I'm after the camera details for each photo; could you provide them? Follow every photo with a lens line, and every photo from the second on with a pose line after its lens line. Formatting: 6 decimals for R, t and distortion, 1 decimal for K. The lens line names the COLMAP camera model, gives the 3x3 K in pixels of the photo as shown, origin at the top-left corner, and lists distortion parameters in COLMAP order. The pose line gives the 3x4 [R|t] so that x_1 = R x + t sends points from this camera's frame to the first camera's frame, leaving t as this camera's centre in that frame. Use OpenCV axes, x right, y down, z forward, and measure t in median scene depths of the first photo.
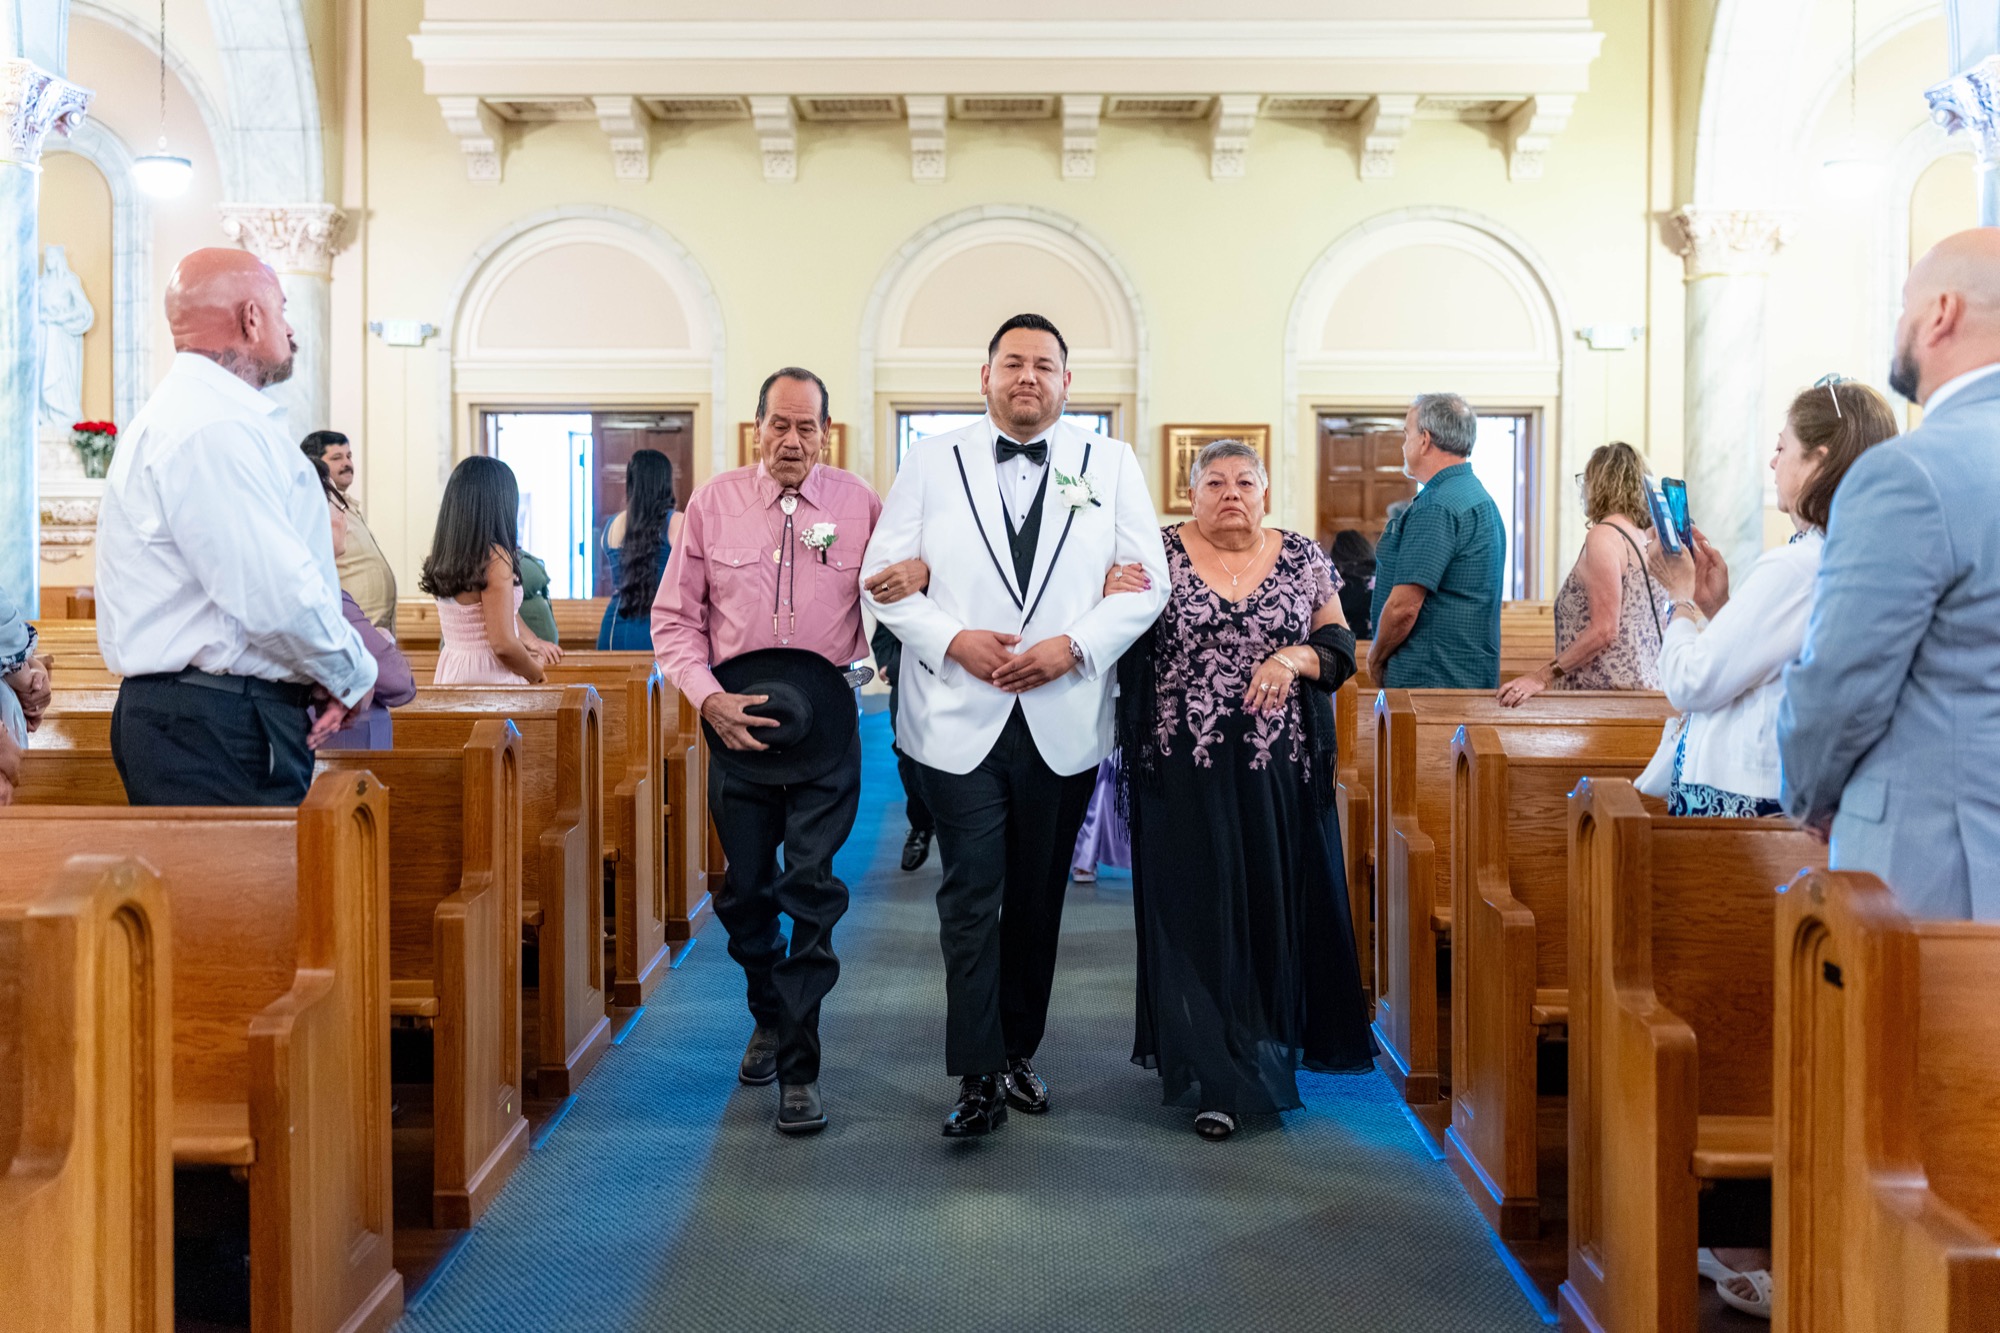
lens RADIAL K [[2029.8, 0, 993.8], [0, 2029.8, 648.6], [0, 0, 1]] dist [-0.017908, 0.000000]
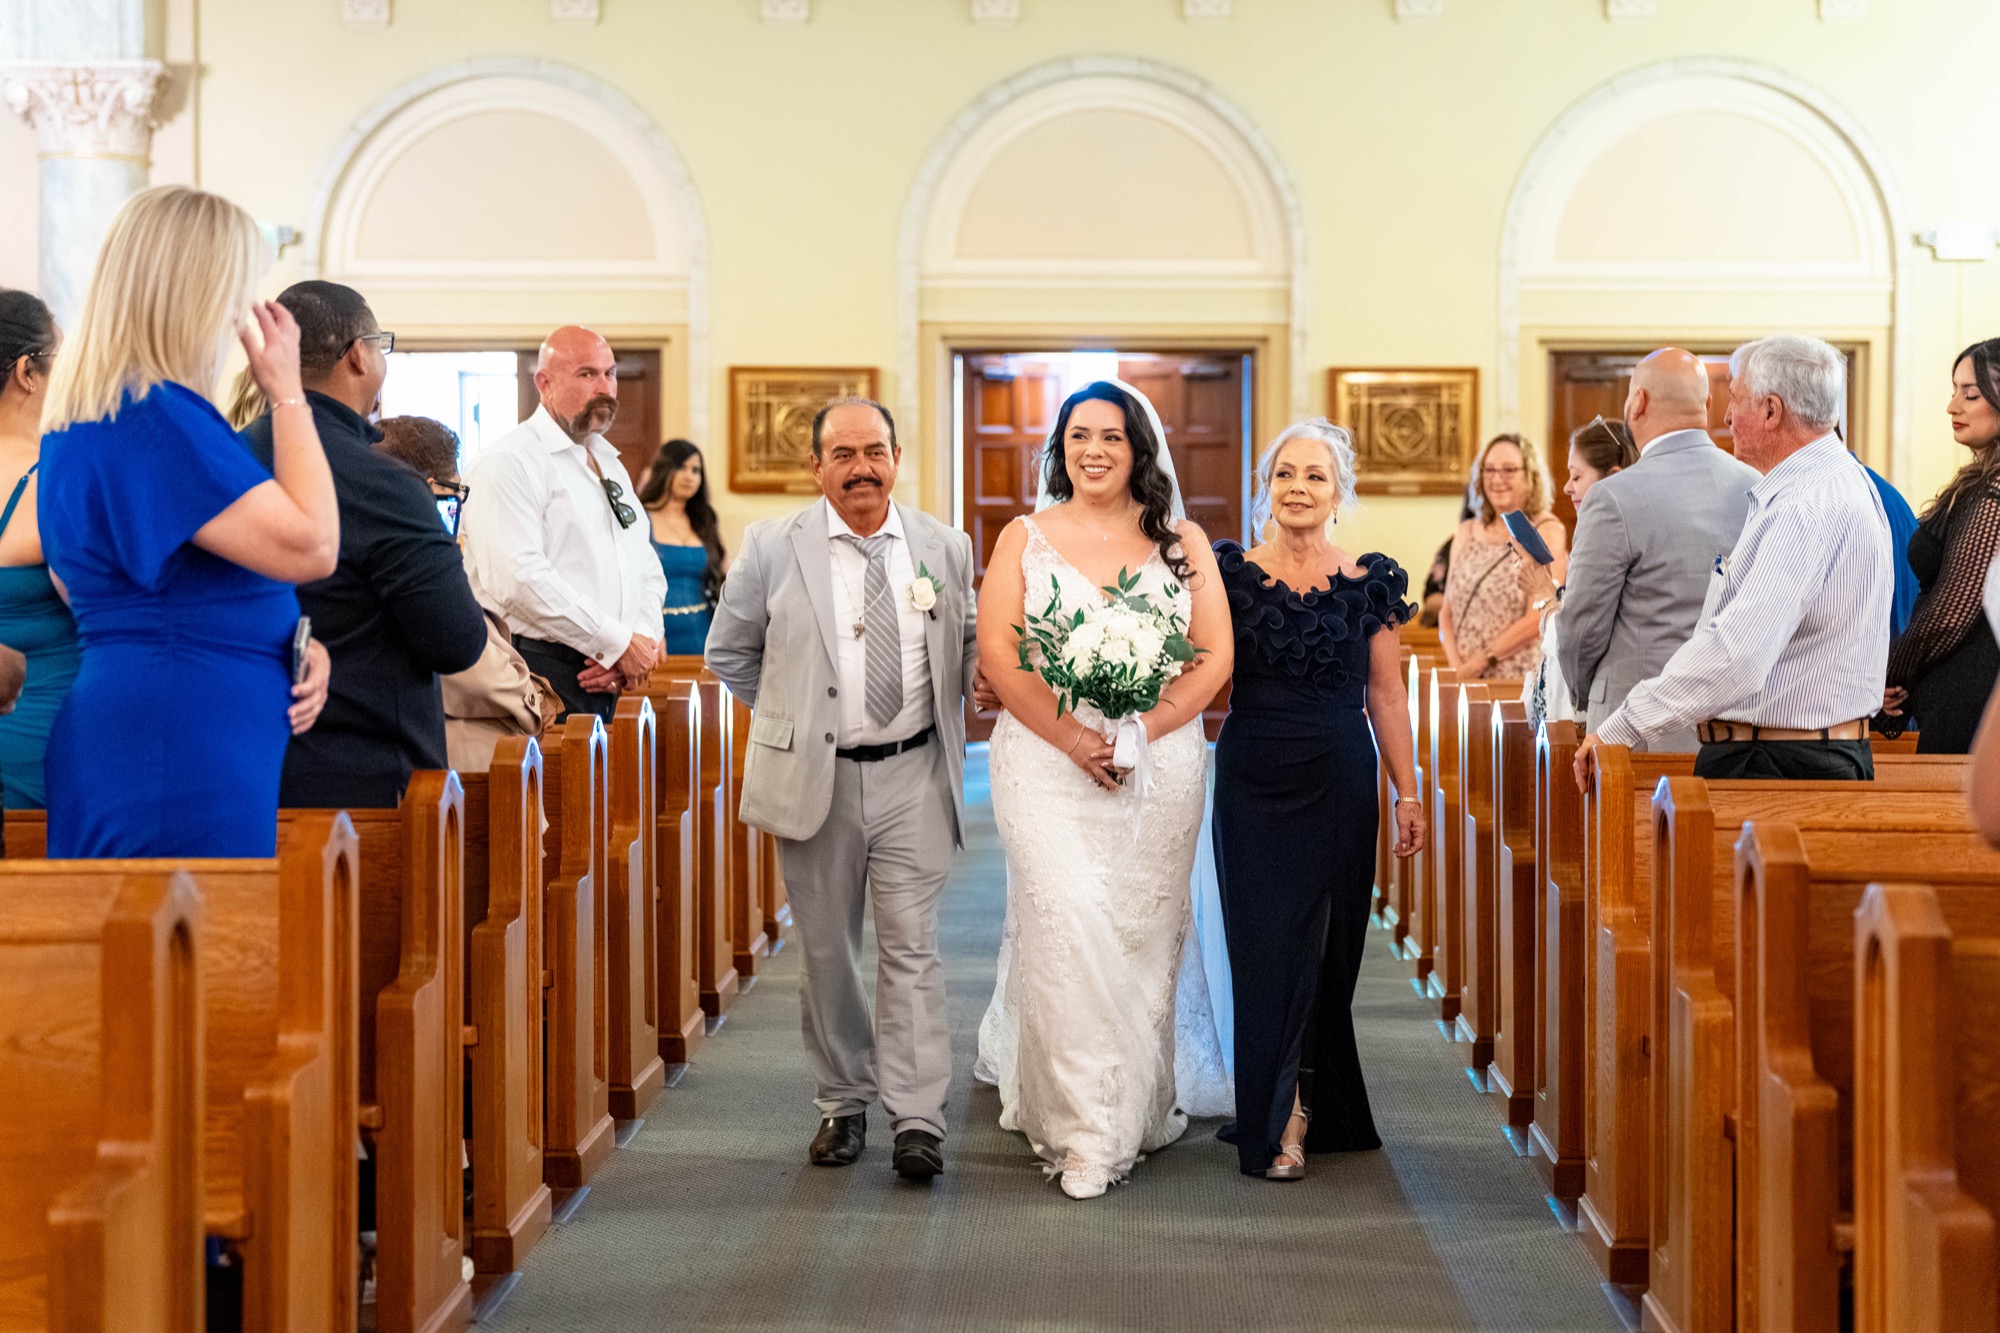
lens RADIAL K [[3817.6, 0, 1001.8], [0, 3817.6, 670.0], [0, 0, 1]] dist [-0.029332, 0.000000]
pose [[0.999723, -0.000487, -0.023550, 0.001208], [0.000106, 0.999869, -0.016178, 0.016198], [0.023555, 0.016171, 0.999592, -0.327113]]
